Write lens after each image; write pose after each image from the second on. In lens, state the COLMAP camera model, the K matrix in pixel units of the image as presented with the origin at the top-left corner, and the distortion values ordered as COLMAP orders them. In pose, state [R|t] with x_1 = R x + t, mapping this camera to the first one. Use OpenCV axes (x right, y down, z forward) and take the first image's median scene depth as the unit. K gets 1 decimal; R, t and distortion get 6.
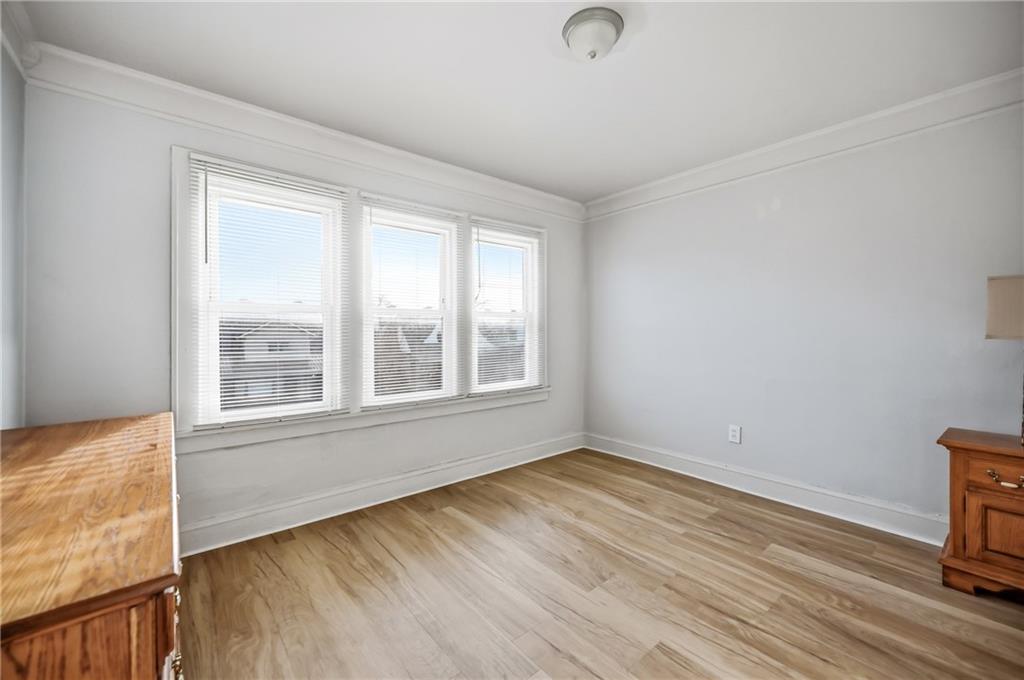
lens RADIAL K [[414.6, 0, 522.1], [0, 414.6, 329.5], [0, 0, 1]] dist [0.003350, 0.000067]
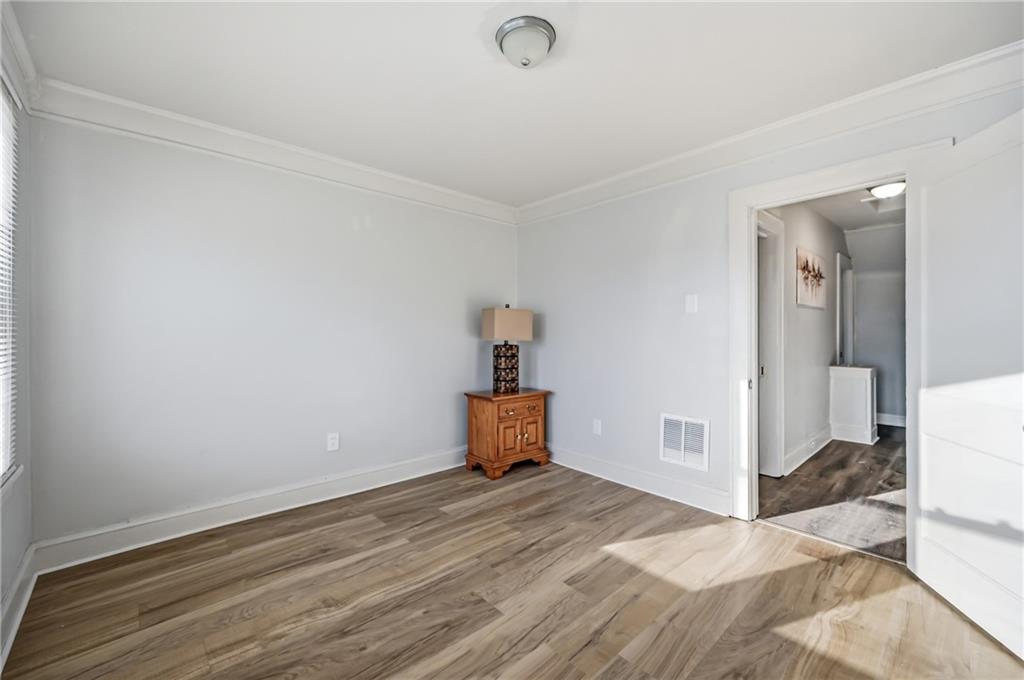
lens RADIAL K [[414.6, 0, 516.2], [0, 414.6, 336.9], [0, 0, 1]] dist [0.003350, 0.000067]
pose [[-0.035346, -0.001855, 0.999373, -0.663244], [-0.006003, 0.999981, 0.001644, 0.004474], [-0.999357, -0.005941, -0.035356, 0.860345]]
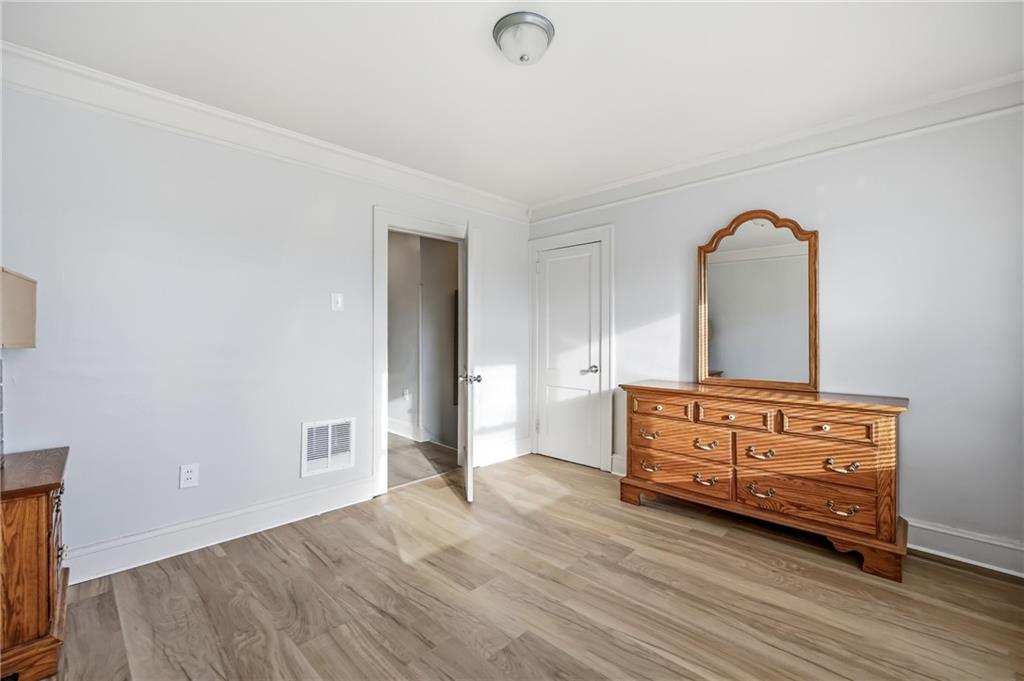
lens RADIAL K [[414.6, 0, 507.7], [0, 414.6, 339.6], [0, 0, 1]] dist [0.003350, 0.000067]
pose [[-0.997835, 0.003207, -0.065682, 0.218177], [0.002912, 0.999985, 0.004598, 0.009584], [0.065696, 0.004397, -0.997830, 1.597377]]
